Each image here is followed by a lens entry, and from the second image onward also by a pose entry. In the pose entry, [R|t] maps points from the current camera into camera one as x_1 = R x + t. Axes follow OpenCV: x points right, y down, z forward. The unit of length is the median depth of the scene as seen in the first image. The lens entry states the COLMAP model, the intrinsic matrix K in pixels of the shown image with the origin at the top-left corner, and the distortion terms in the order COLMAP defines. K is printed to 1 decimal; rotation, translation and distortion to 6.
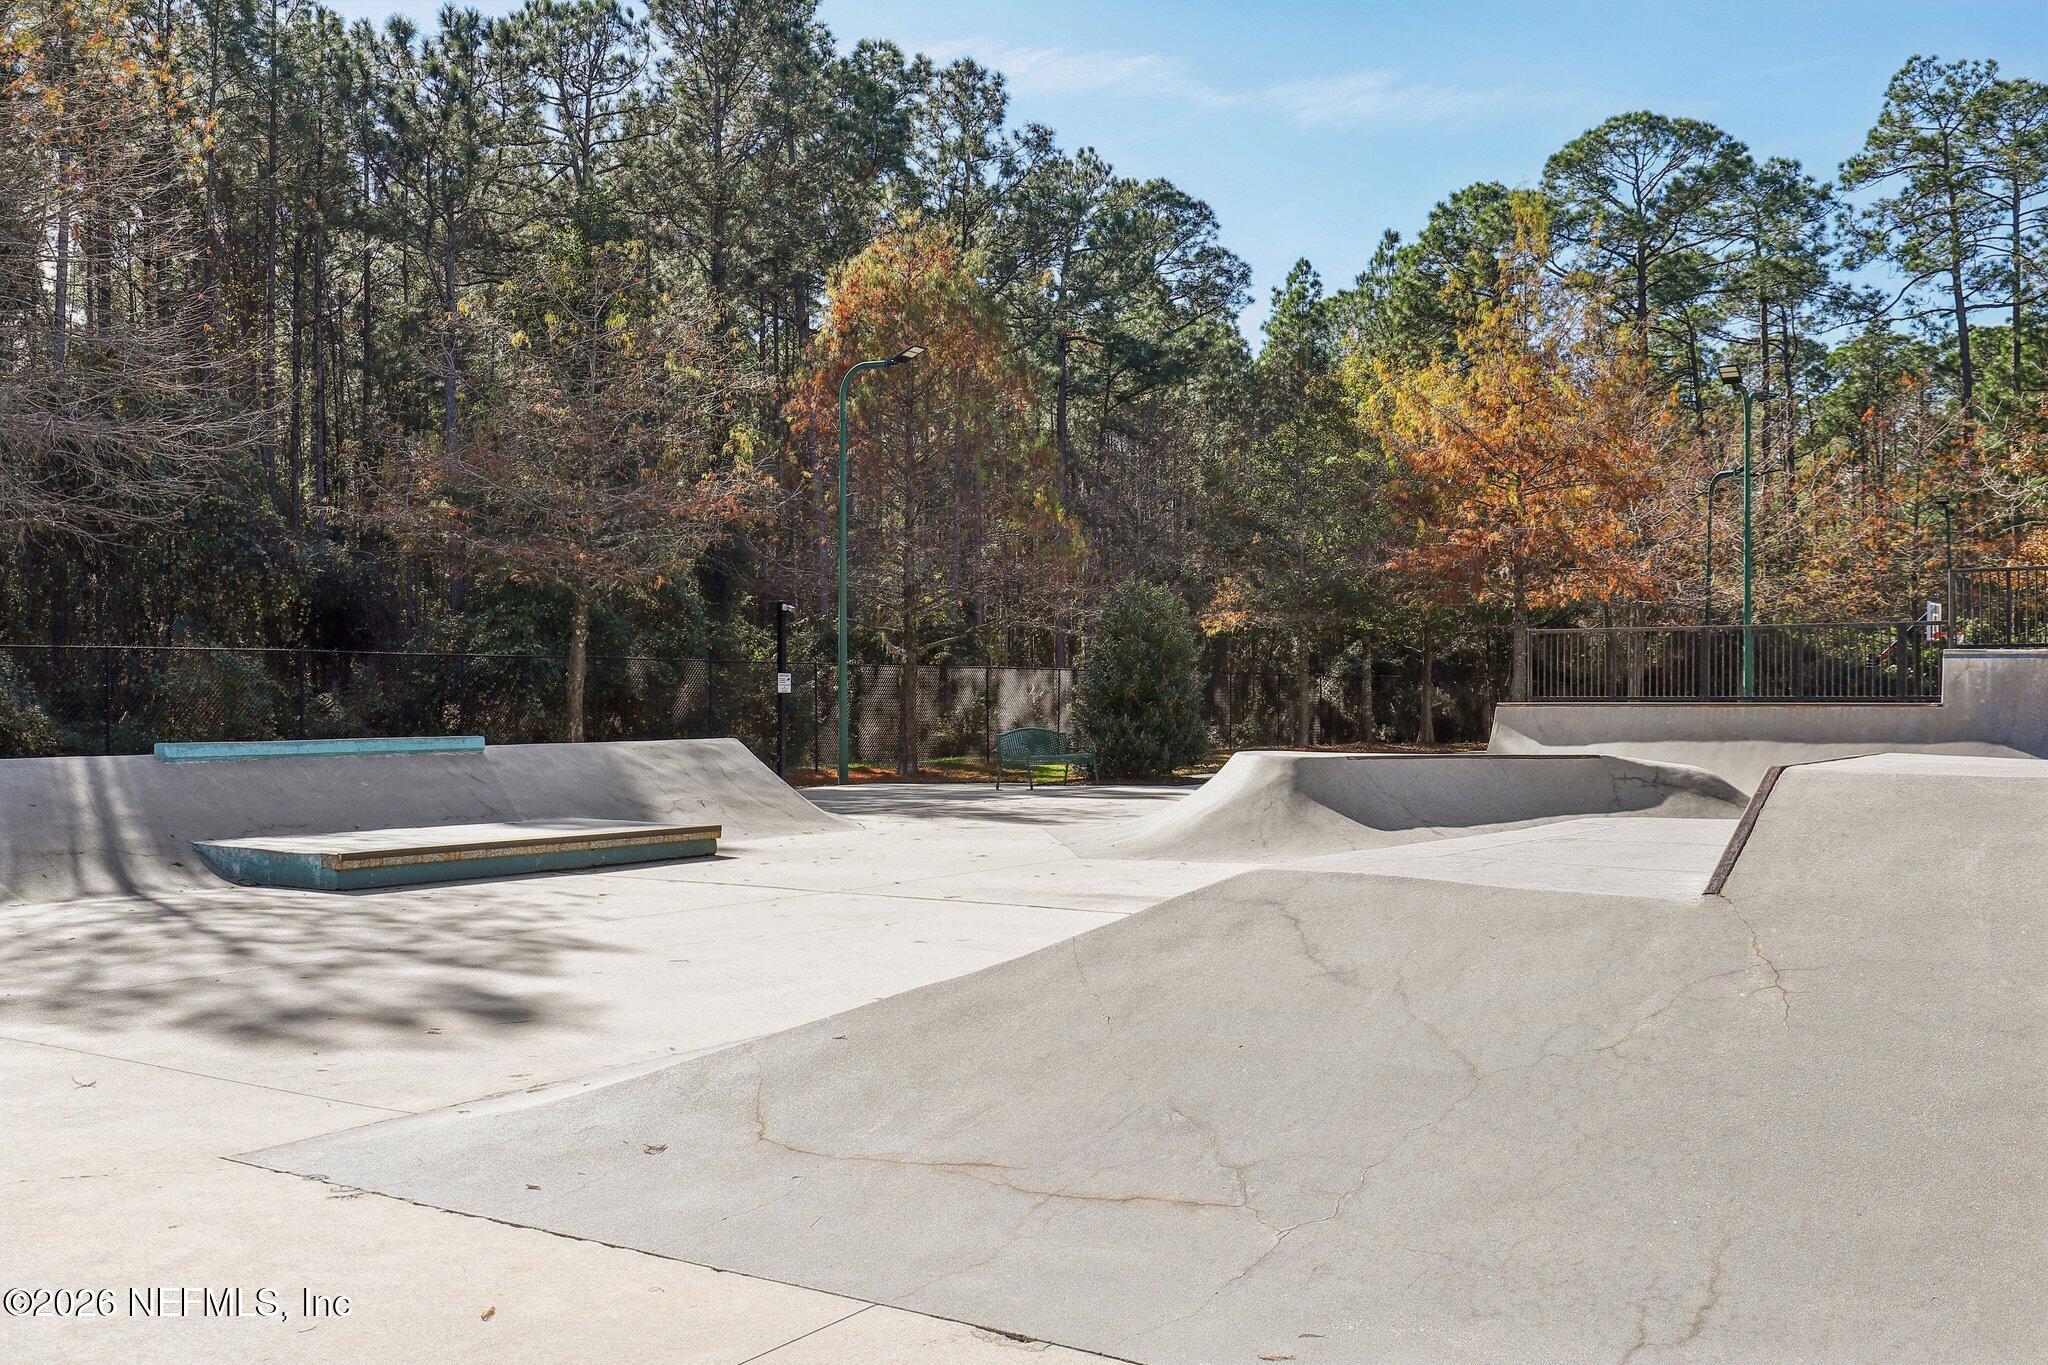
lens RADIAL K [[1904.5, 0, 1024.0], [0, 1904.5, 682.5], [0, 0, 1]] dist [0.013783, 0.011675]
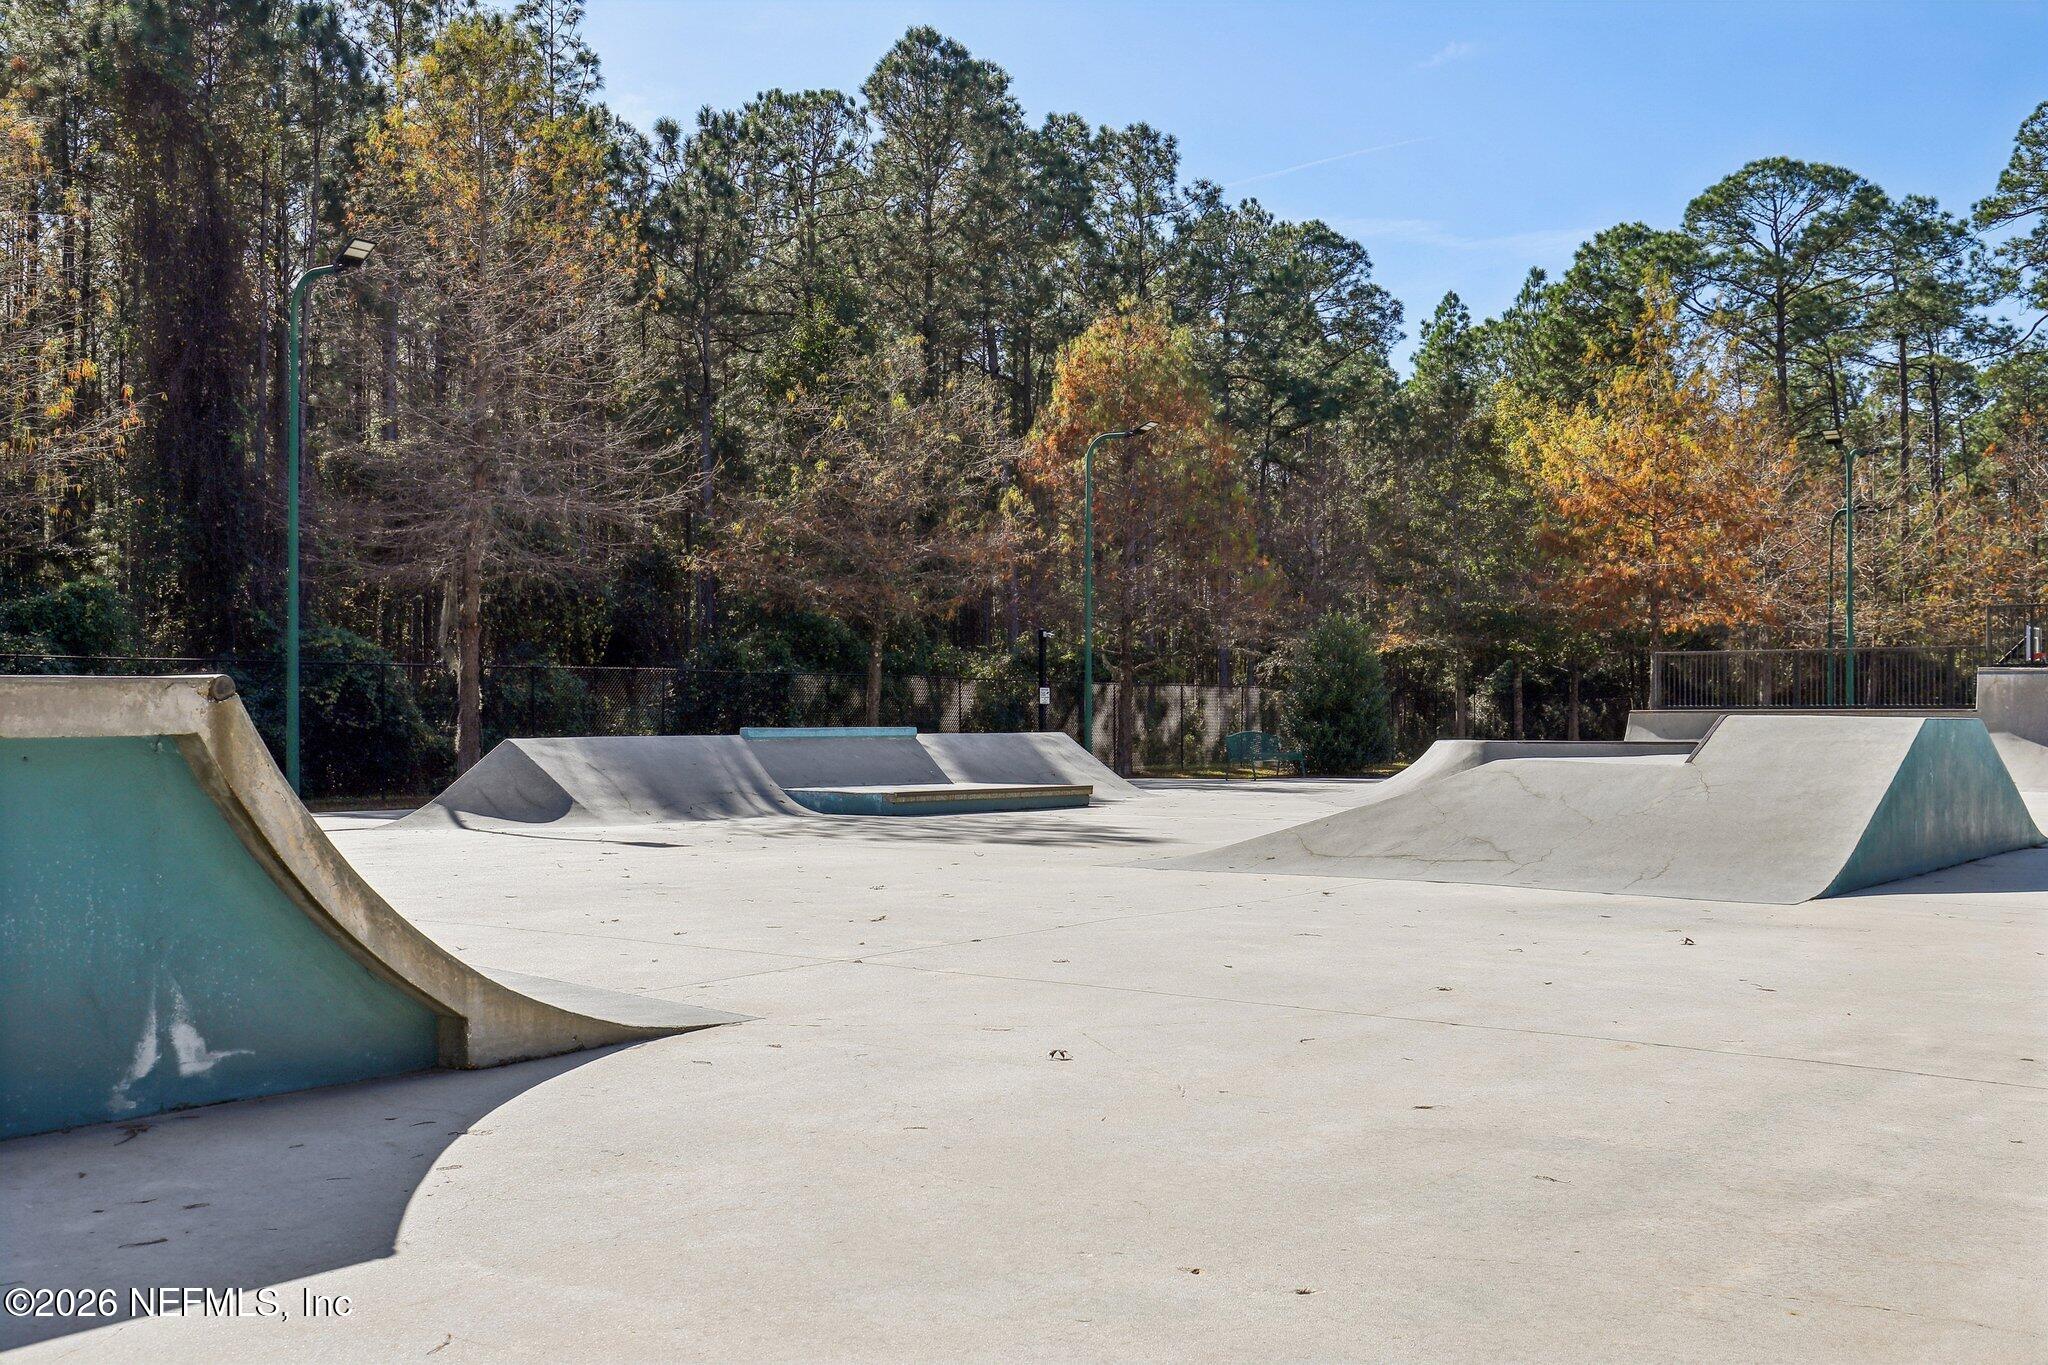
lens RADIAL K [[2038.1, 0, 1024.0], [0, 2038.1, 682.5], [0, 0, 1]] dist [0.001792, 0.019252]
pose [[0.998479, 0.000268, -0.055128, -0.029948], [-0.000902, 0.999934, -0.011475, 0.003117], [0.055122, 0.011507, 0.998413, -0.142110]]
